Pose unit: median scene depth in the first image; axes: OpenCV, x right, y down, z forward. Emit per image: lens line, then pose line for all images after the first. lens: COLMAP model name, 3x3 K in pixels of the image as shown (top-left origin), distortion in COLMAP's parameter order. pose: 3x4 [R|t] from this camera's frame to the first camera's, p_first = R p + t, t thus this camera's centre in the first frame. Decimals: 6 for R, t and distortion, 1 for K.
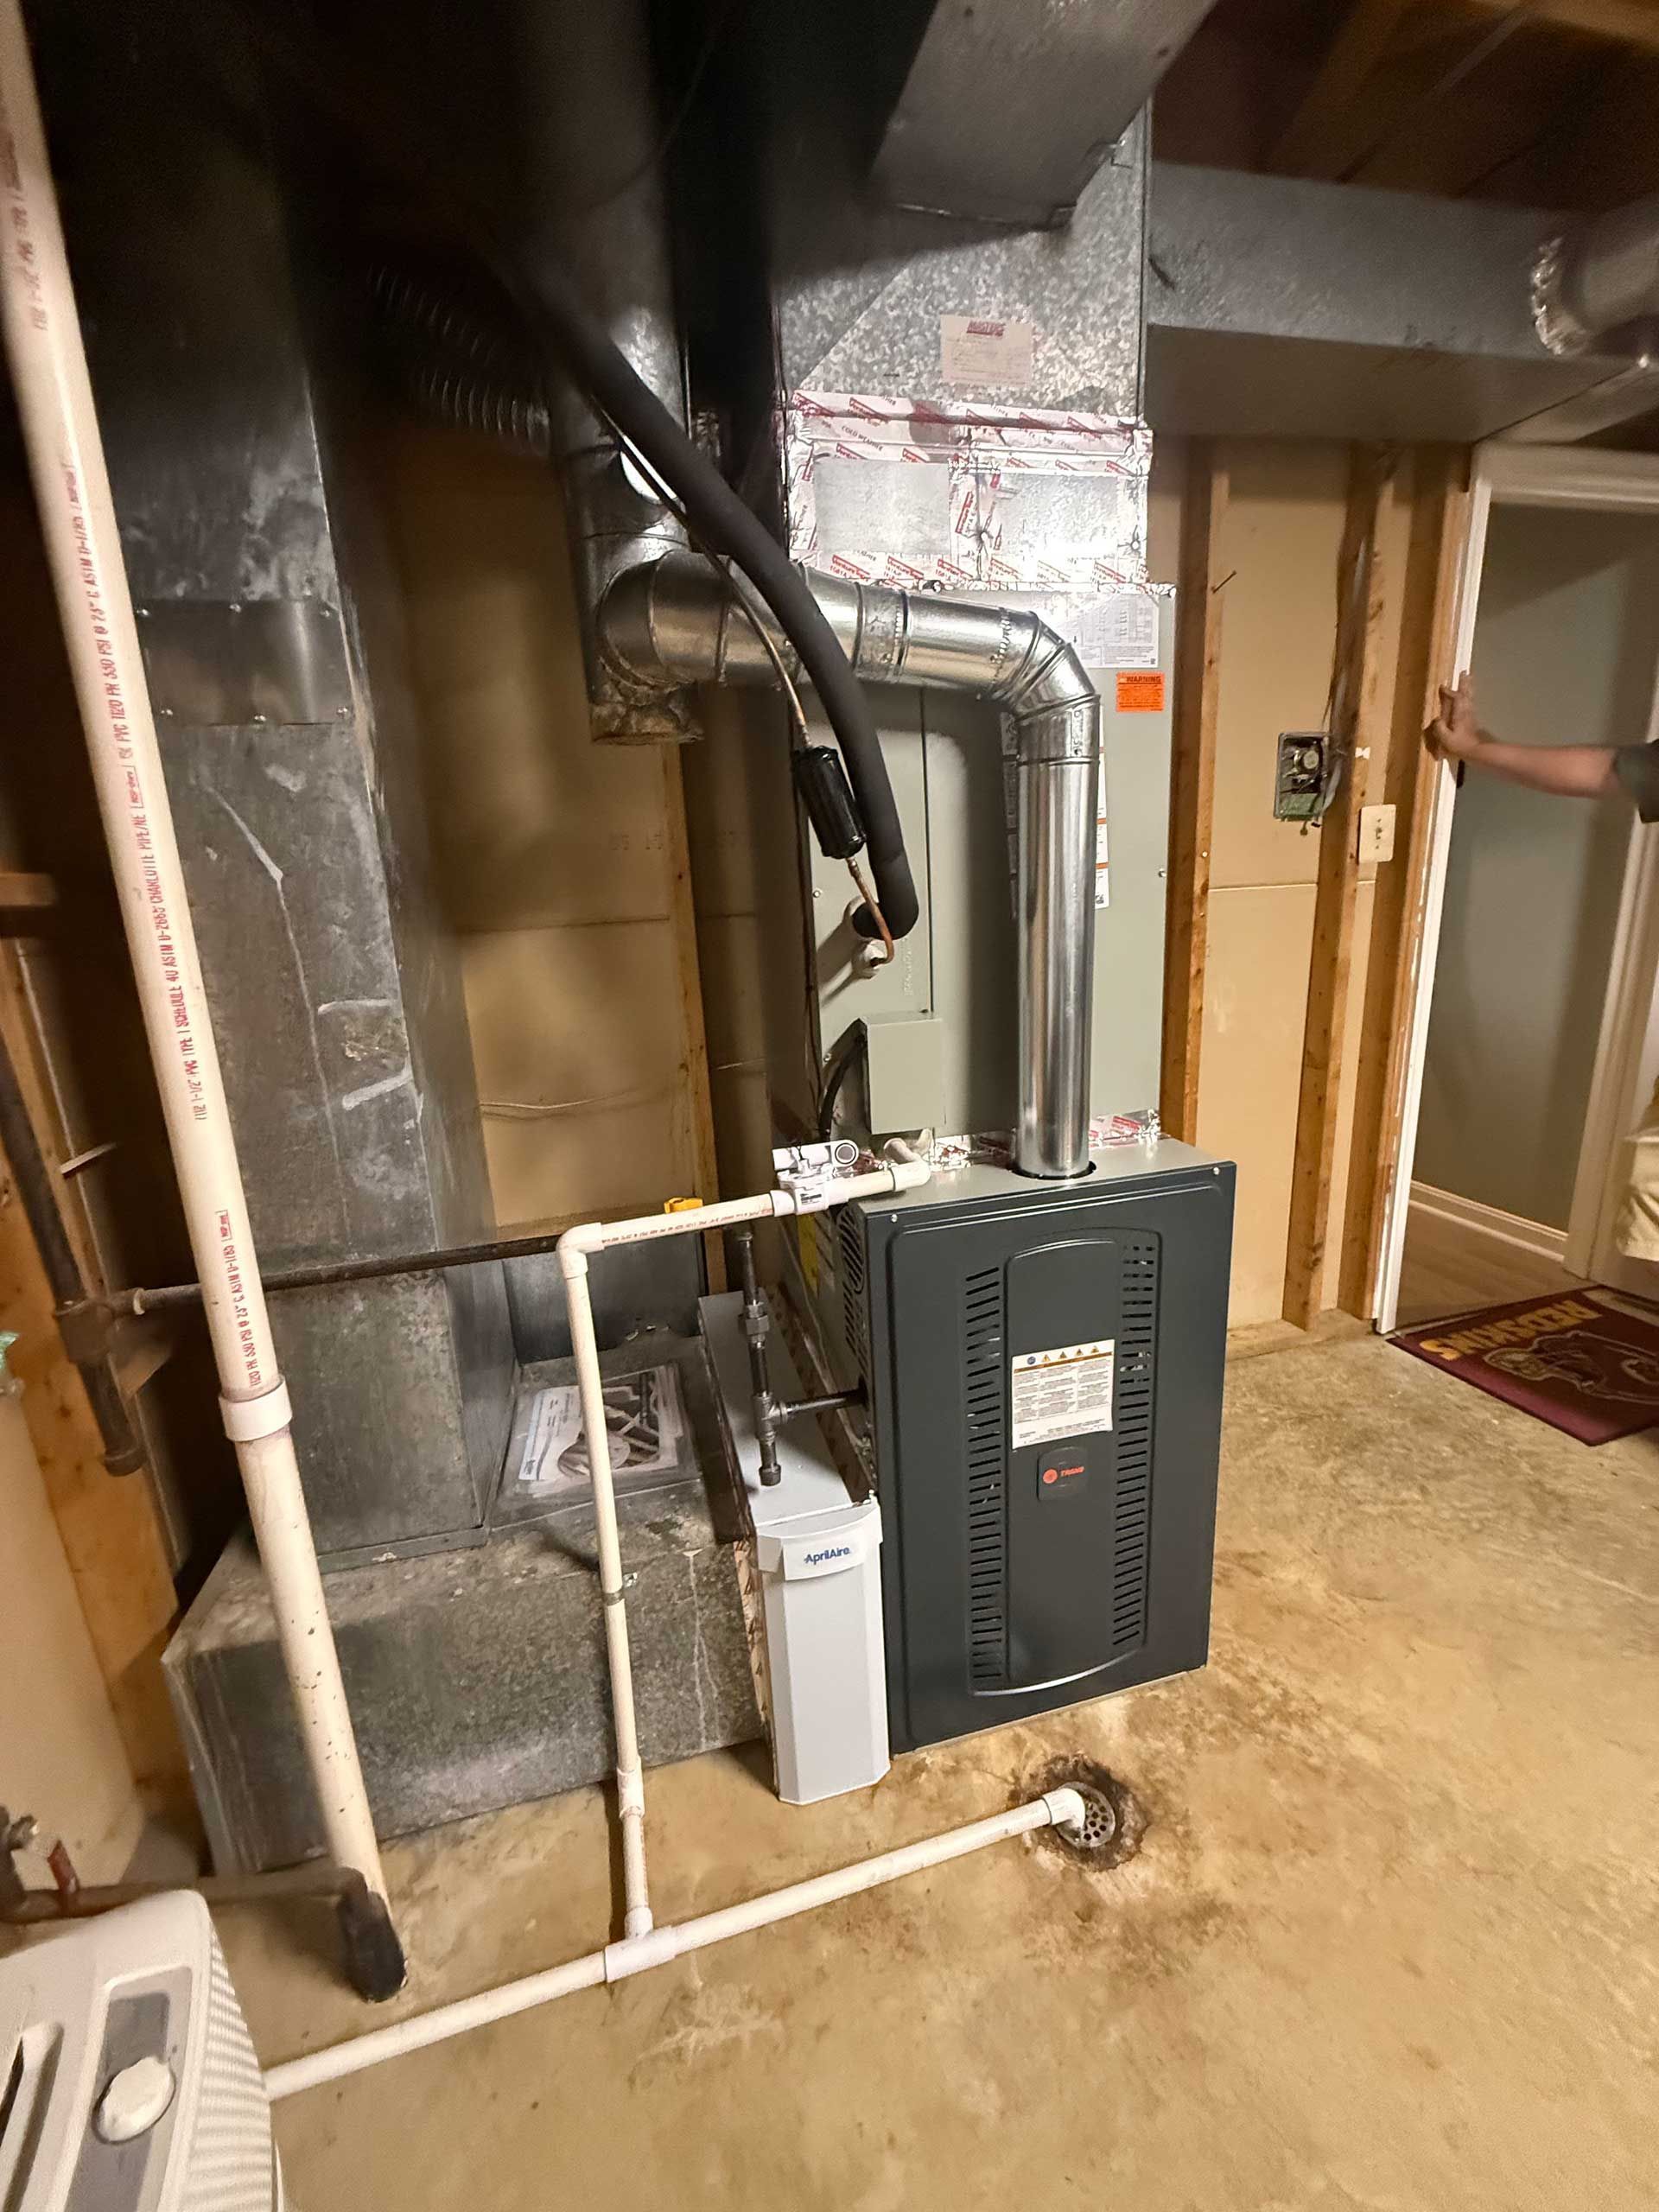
lens RADIAL K [[876.7, 0, 830.3], [0, 876.7, 1103.5], [0, 0, 1]] dist [0.003100, 0.000669]
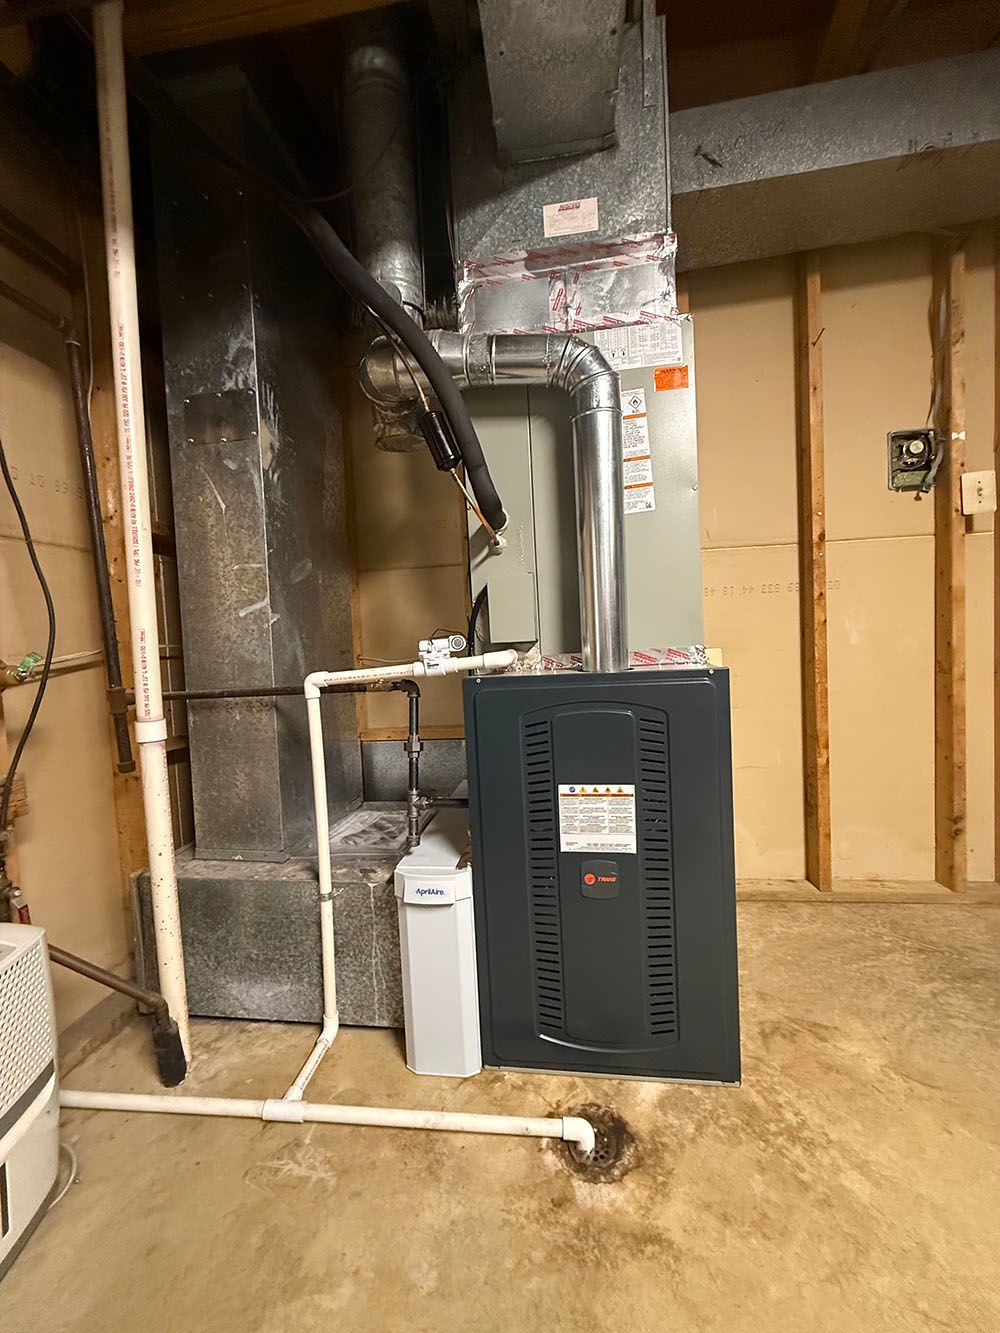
lens RADIAL K [[528.3, 0, 503.5], [0, 528.3, 666.5], [0, 0, 1]] dist [0.003100, 0.000669]
pose [[0.926103, 0.026976, -0.376306, 0.453739], [-0.089366, 0.984739, -0.149341, 0.229905], [0.366535, 0.171934, 0.914380, 0.088884]]
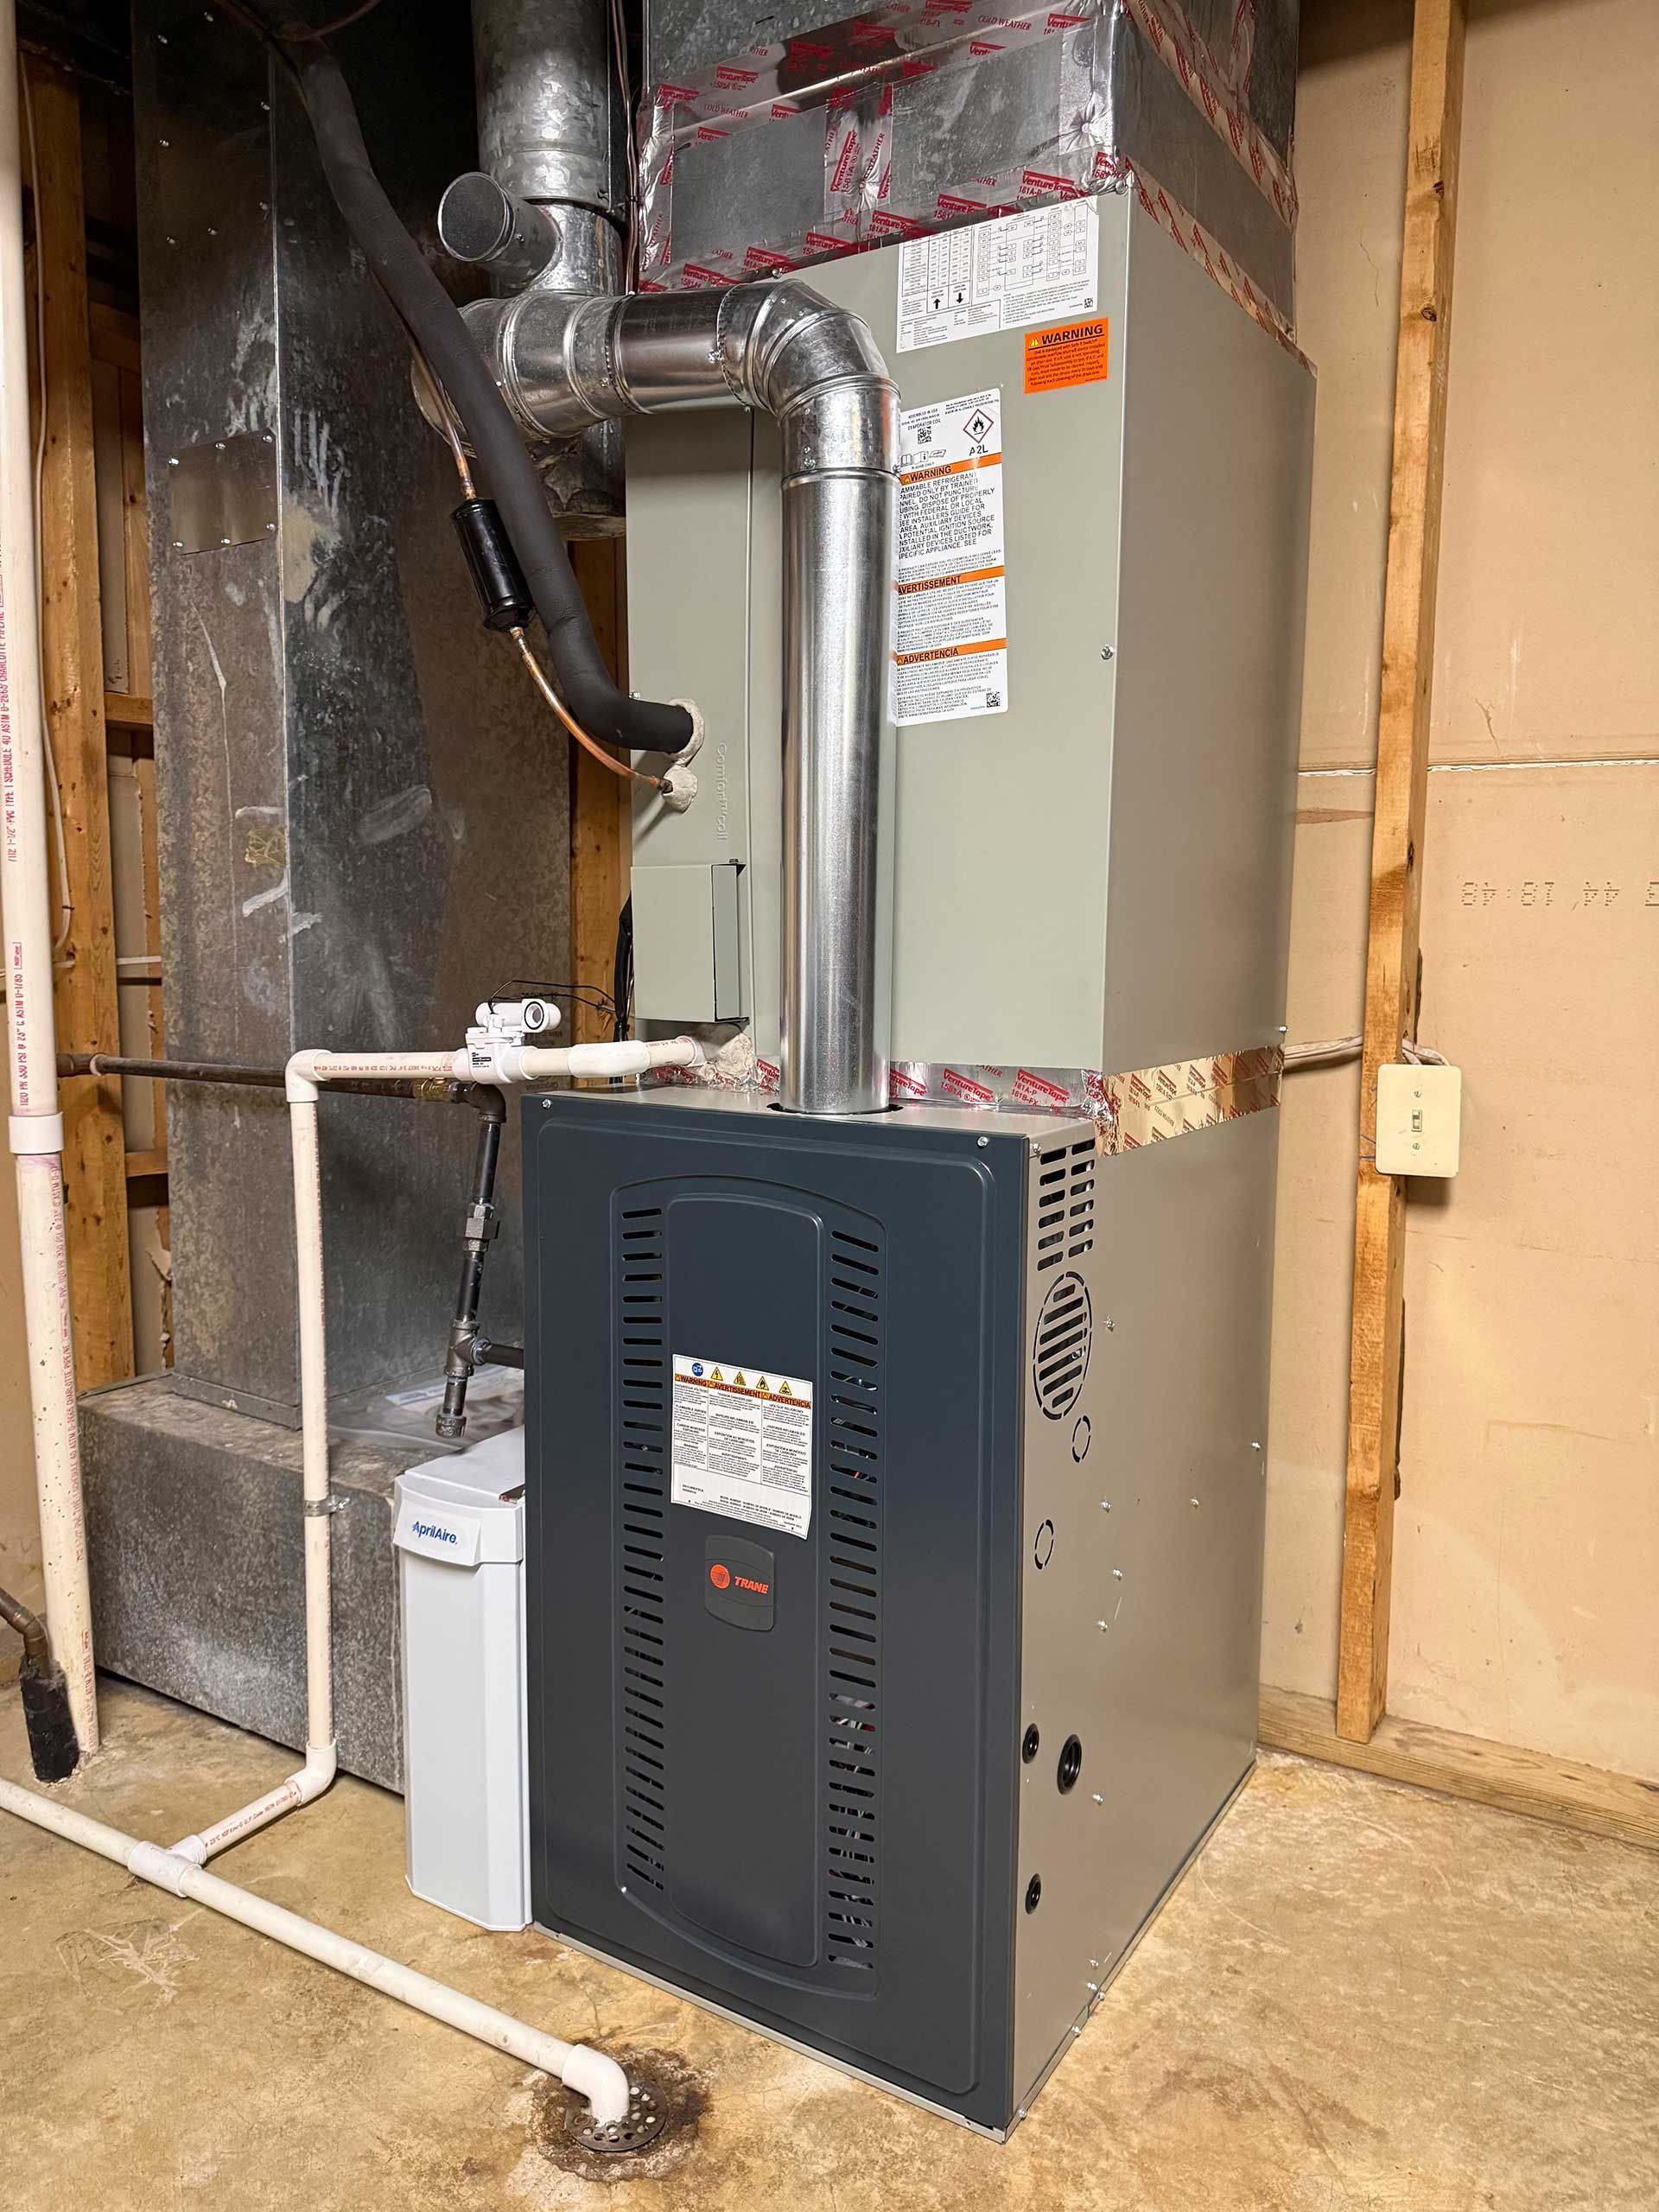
lens RADIAL K [[1569.3, 0, 839.1], [0, 1569.3, 1118.5], [0, 0, 1]] dist [0.035225, -0.030125]
pose [[0.693828, 0.144597, -0.705475, 1.109754], [-0.215602, 0.976409, -0.011913, 0.097714], [0.687109, 0.160367, 0.708635, 0.199321]]
